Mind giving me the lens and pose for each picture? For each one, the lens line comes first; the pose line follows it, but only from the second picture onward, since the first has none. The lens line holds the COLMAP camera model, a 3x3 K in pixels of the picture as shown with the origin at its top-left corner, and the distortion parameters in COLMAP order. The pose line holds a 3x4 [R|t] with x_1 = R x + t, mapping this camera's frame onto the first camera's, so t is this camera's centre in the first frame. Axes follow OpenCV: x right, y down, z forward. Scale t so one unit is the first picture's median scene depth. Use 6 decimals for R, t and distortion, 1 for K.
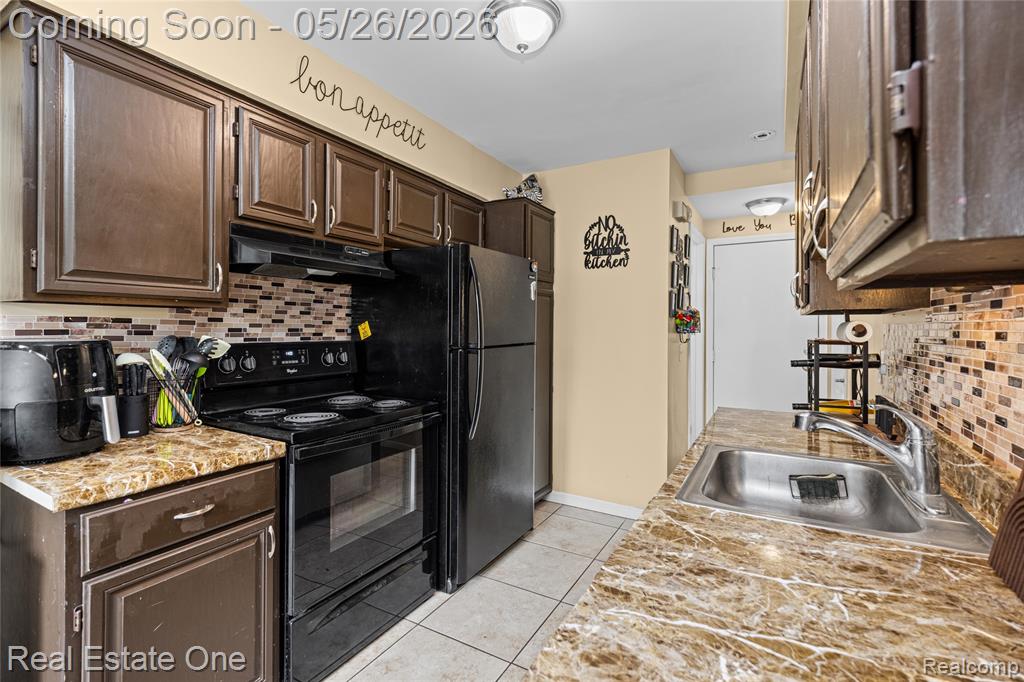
lens RADIAL K [[459.8, 0, 509.8], [0, 459.8, 328.3], [0, 0, 1]] dist [0.000973, -0.000322]
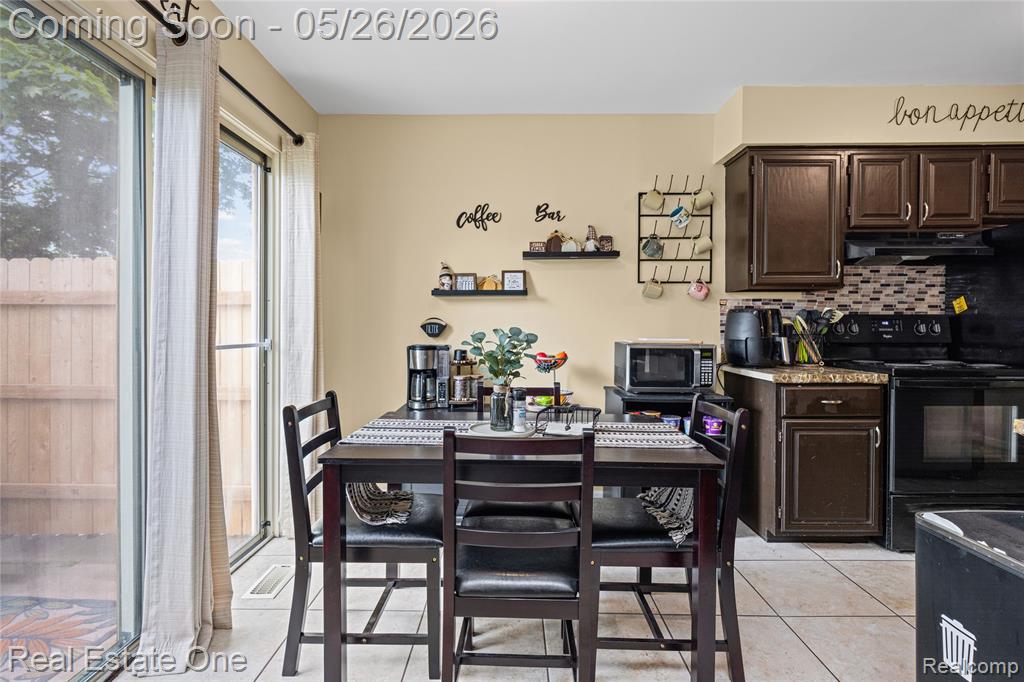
lens RADIAL K [[500.3, 0, 508.1], [0, 500.3, 337.0], [0, 0, 1]] dist [-0.001012, 0.001128]
pose [[0.492377, 0.004302, -0.870371, 0.235989], [0.003319, 0.999971, 0.006820, 0.083528], [0.870376, -0.006247, 0.492349, -0.648470]]
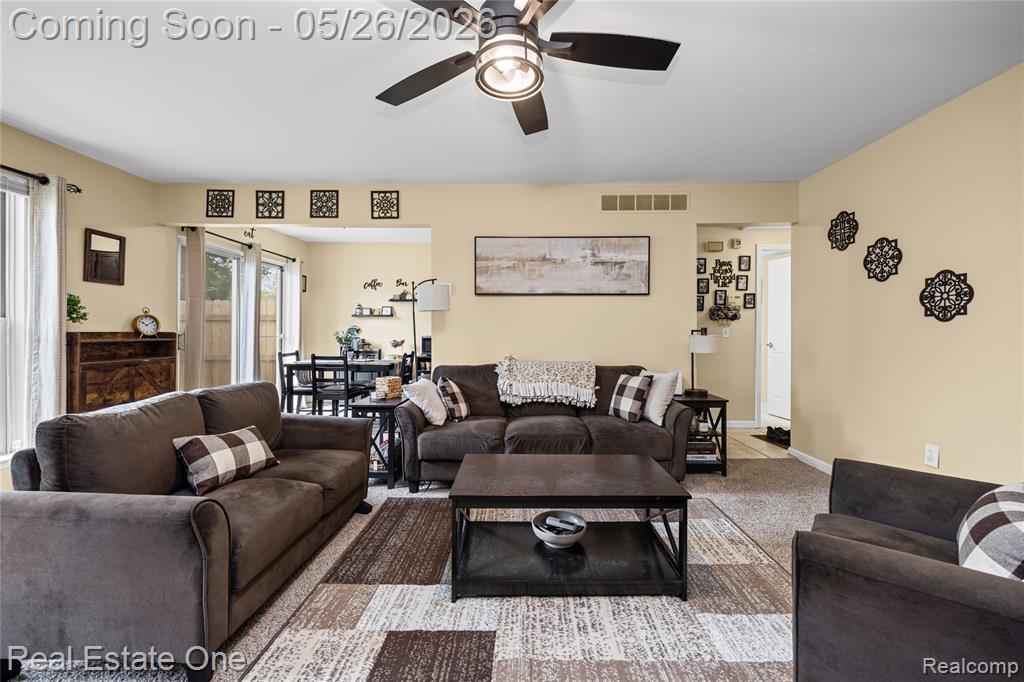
lens RADIAL K [[407.6, 0, 518.8], [0, 407.6, 330.7], [0, 0, 1]] dist [0.000156, -0.000465]
pose [[0.493307, 0.000070, -0.869855, 2.000133], [-0.000344, 1.000000, -0.000115, 0.070489], [0.869855, 0.000356, 0.493307, -0.522881]]
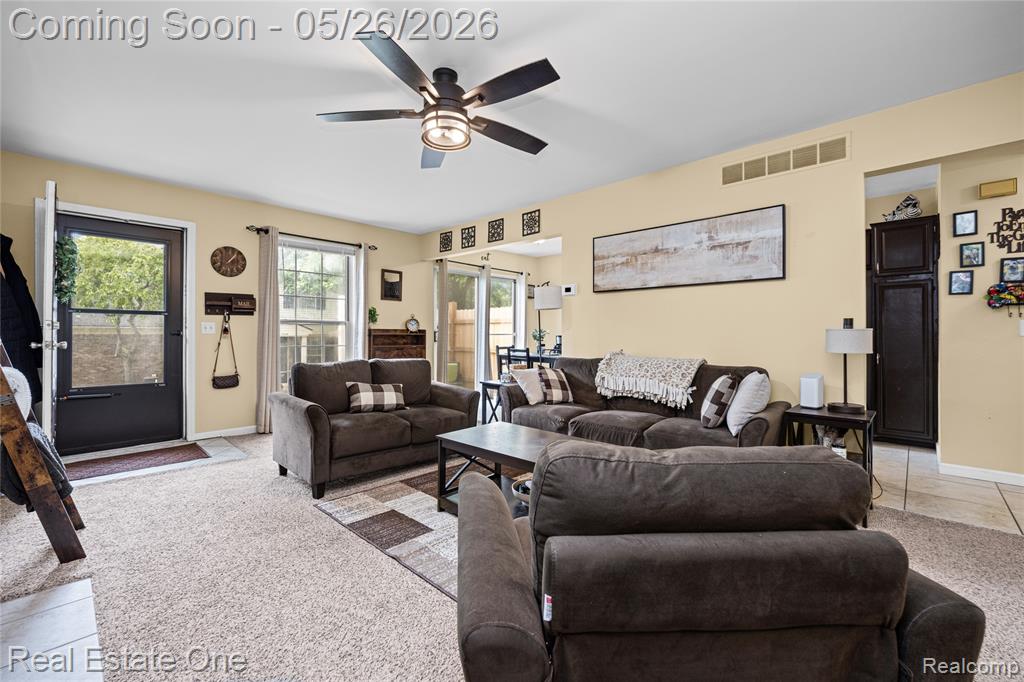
lens RADIAL K [[427.2, 0, 510.6], [0, 427.2, 332.7], [0, 0, 1]] dist [-0.001526, -0.000179]
pose [[-0.232754, -0.005979, -0.972517, 2.364091], [-0.003660, 0.999979, -0.005272, 0.109836], [0.972529, 0.002333, -0.232771, 0.250092]]
